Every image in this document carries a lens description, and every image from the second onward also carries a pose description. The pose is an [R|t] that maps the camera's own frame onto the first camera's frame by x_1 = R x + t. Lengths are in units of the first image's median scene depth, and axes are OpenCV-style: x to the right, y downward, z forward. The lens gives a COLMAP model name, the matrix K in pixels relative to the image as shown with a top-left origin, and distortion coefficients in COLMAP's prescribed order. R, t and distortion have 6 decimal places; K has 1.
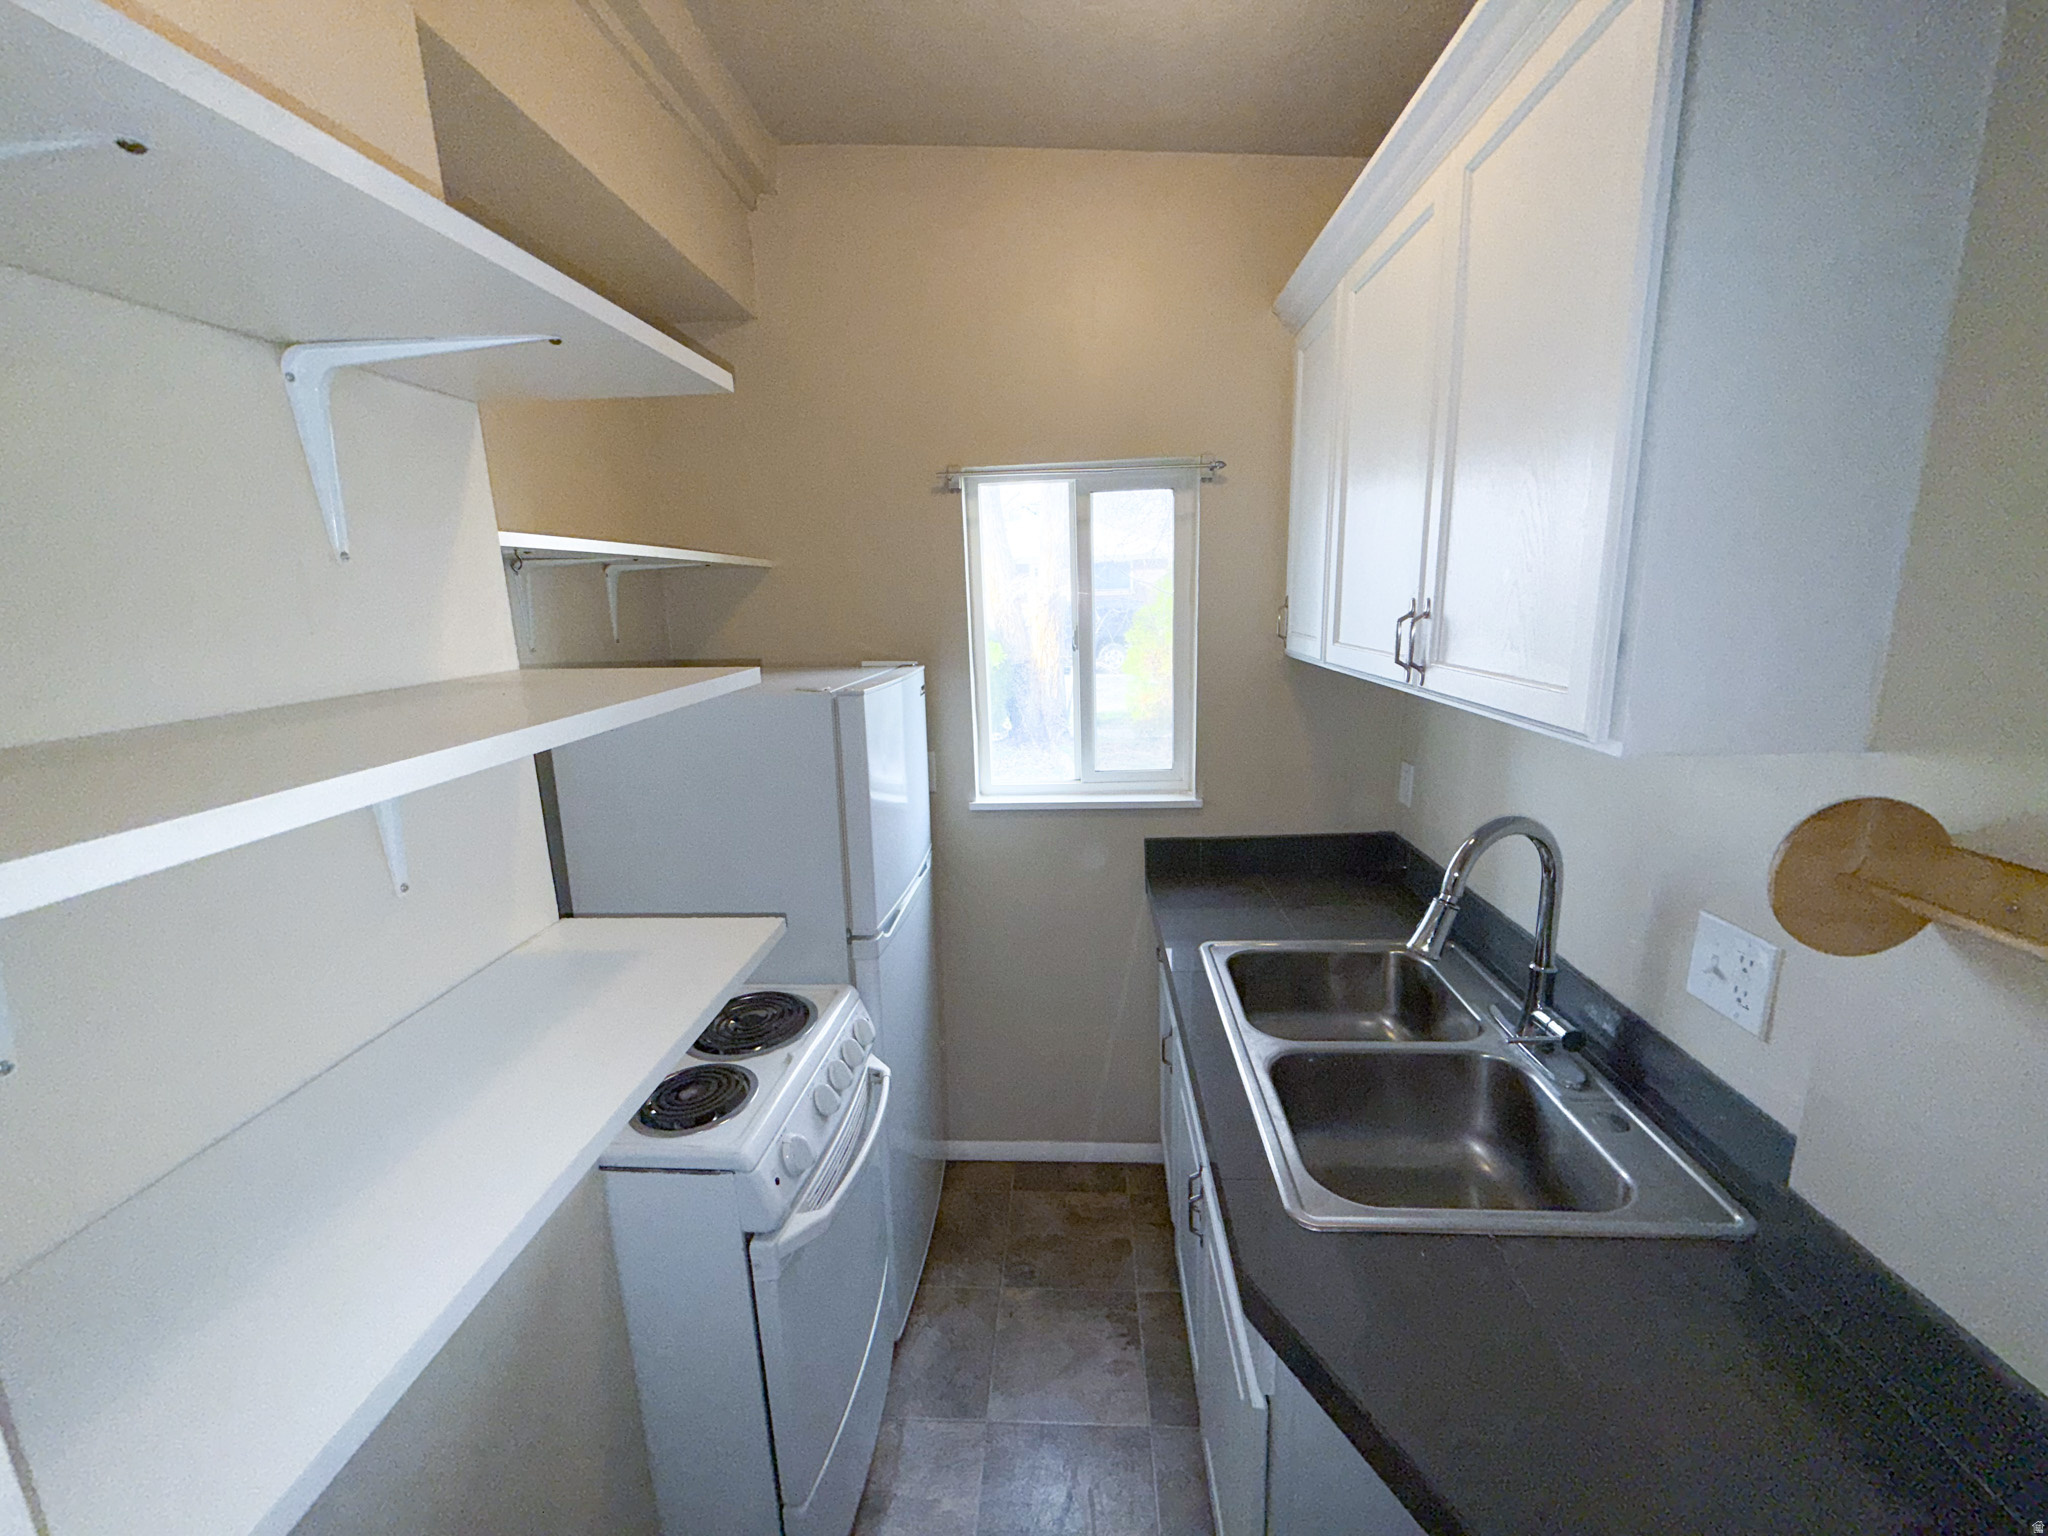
lens RADIAL K [[772.1, 0, 1024.2], [0, 772.1, 775.0], [0, 0, 1]] dist [0.000224, 0.000068]
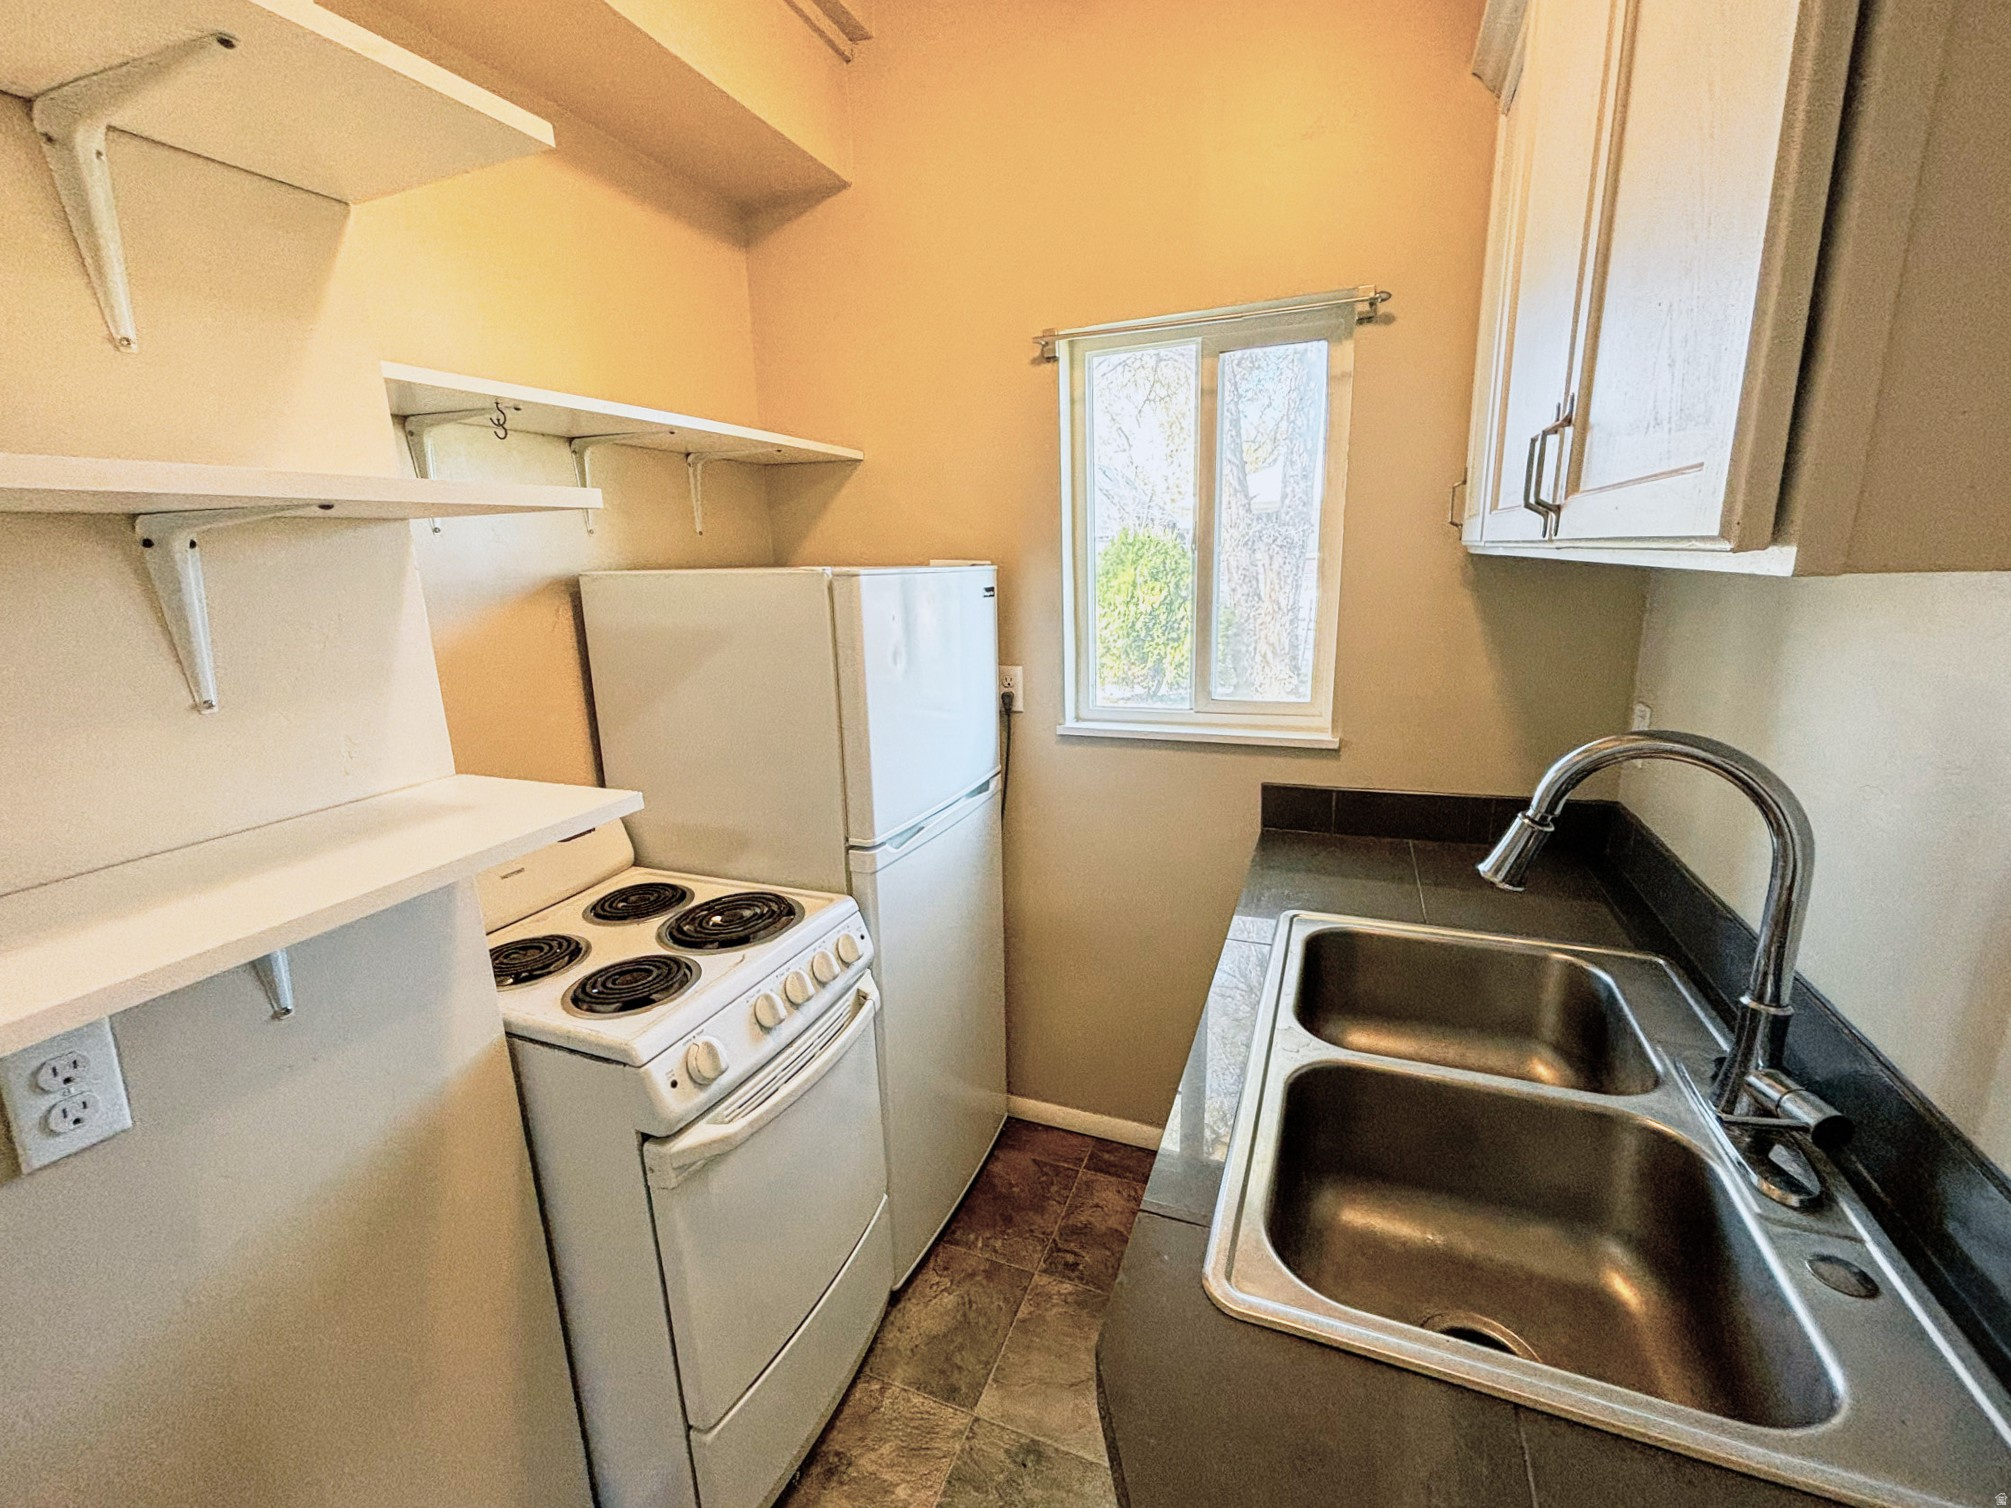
lens RADIAL K [[797.8, 0, 1005.5], [0, 797.8, 754.0], [0, 0, 1]] dist [-0.001559, 0.000072]
pose [[0.948673, 0.077883, -0.306519, 0.228340], [-0.069174, 0.996834, 0.039191, 0.054352], [0.308601, -0.015976, 0.951057, 0.170774]]
